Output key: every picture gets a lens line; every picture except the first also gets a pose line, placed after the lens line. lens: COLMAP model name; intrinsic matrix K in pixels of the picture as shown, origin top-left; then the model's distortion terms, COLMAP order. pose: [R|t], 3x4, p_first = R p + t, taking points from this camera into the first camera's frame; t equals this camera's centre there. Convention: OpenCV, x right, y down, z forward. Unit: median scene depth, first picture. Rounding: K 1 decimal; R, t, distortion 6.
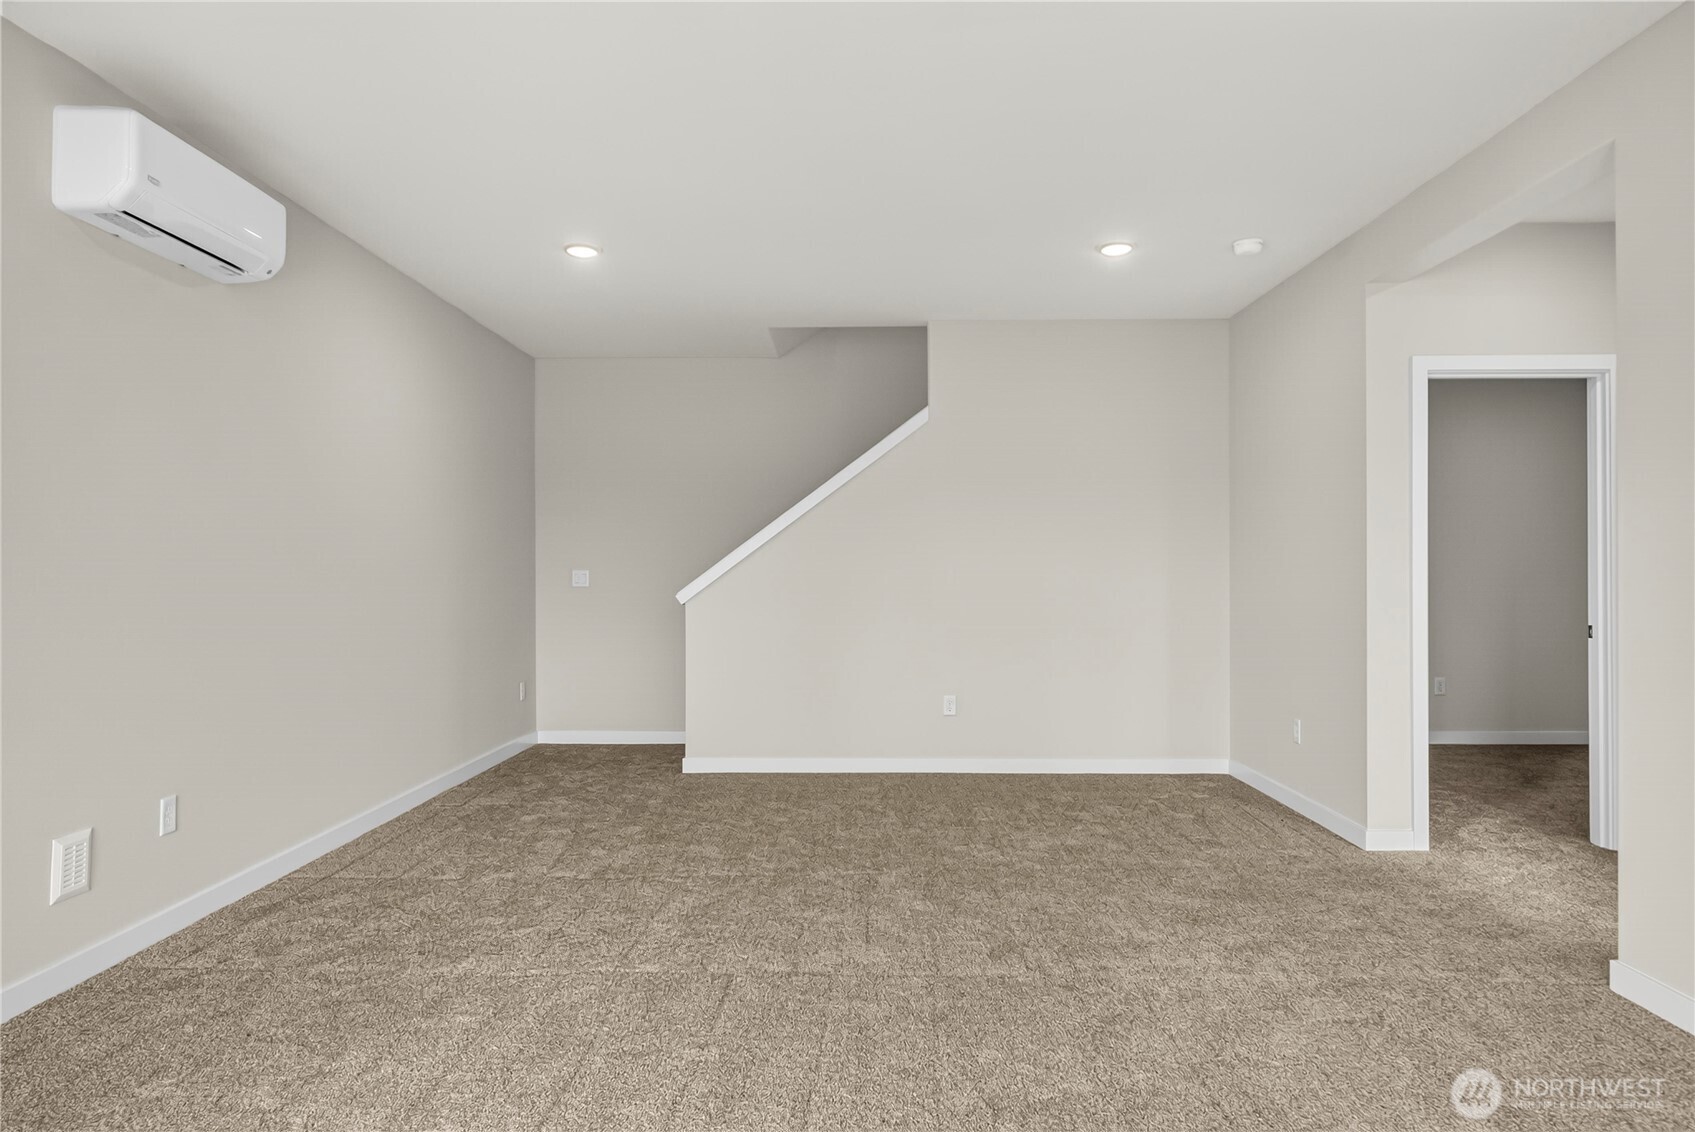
lens RADIAL K [[1041.1, 0, 847.1], [0, 1041.1, 564.5], [0, 0, 1]] dist [0.001700, 0.000390]
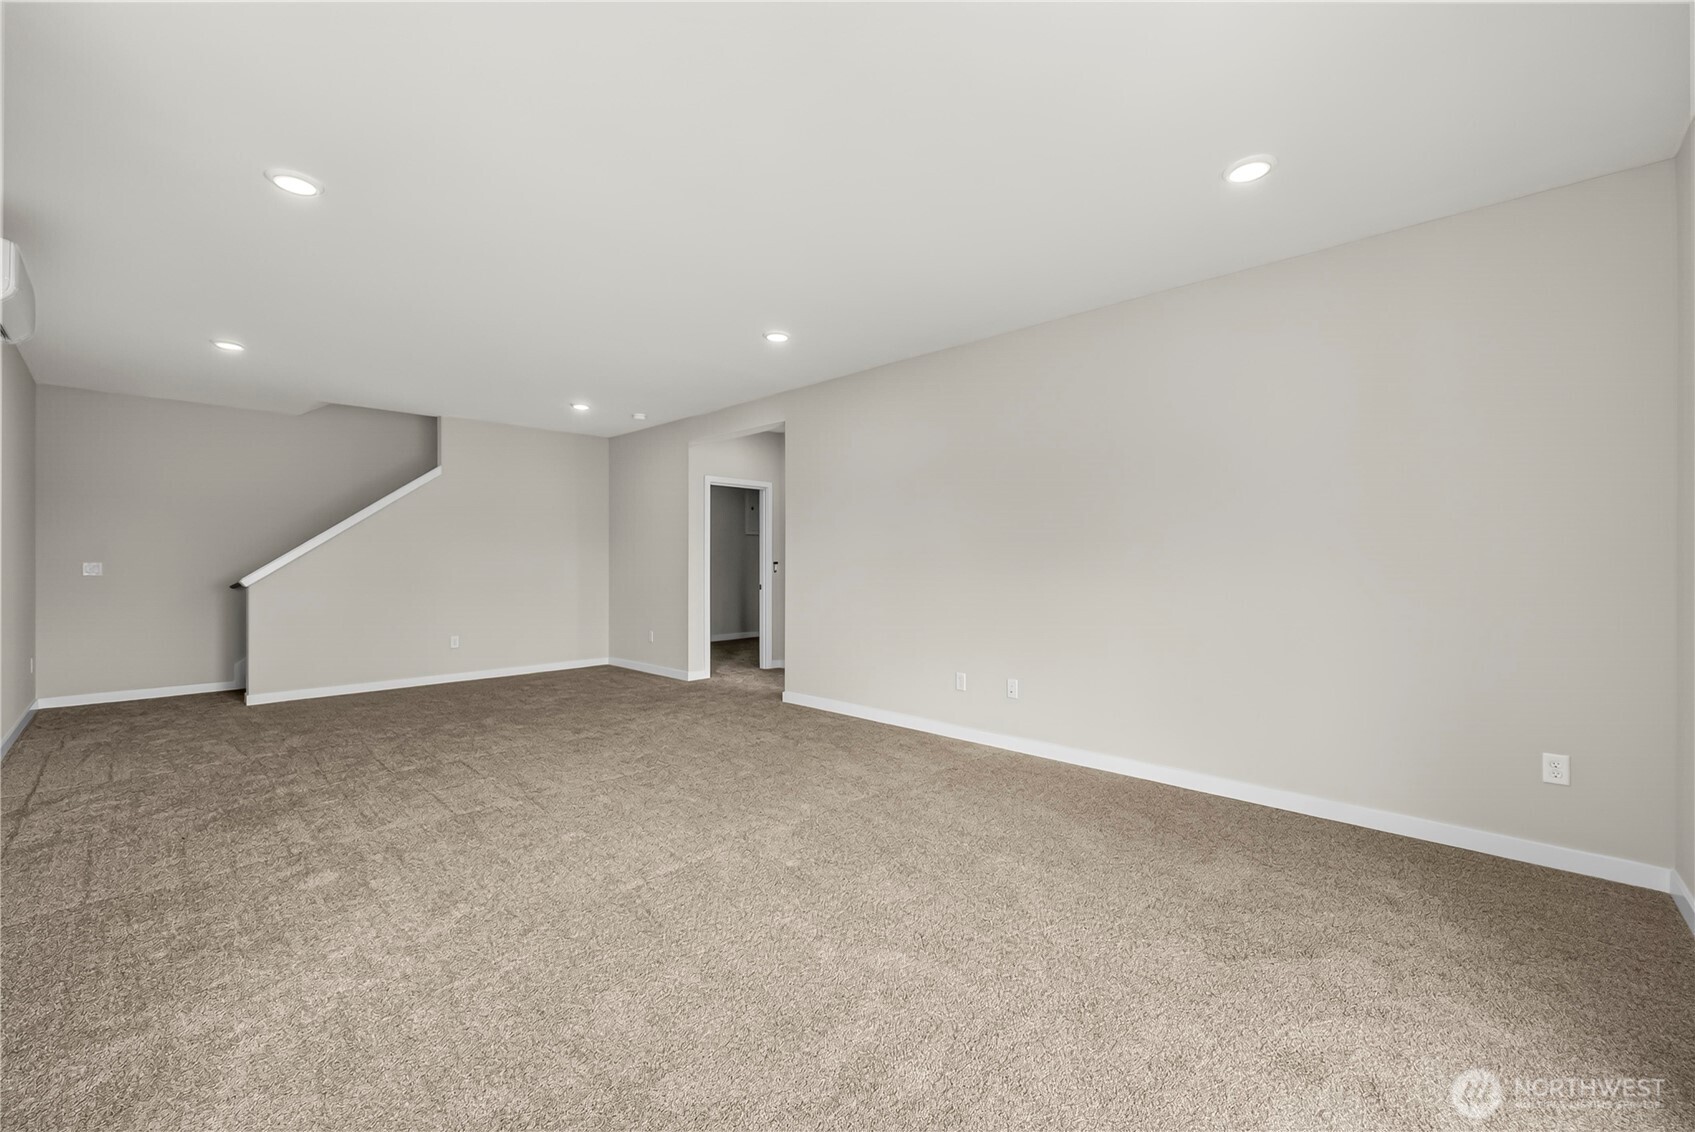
lens RADIAL K [[682.7, 0, 857.3], [0, 682.7, 552.2], [0, 0, 1]] dist [-0.003200, -0.000284]
pose [[0.670035, 0.012852, 0.742218, -0.332890], [-0.004813, 0.999904, -0.012970, -0.001073], [-0.742314, 0.005118, 0.670033, -0.273688]]
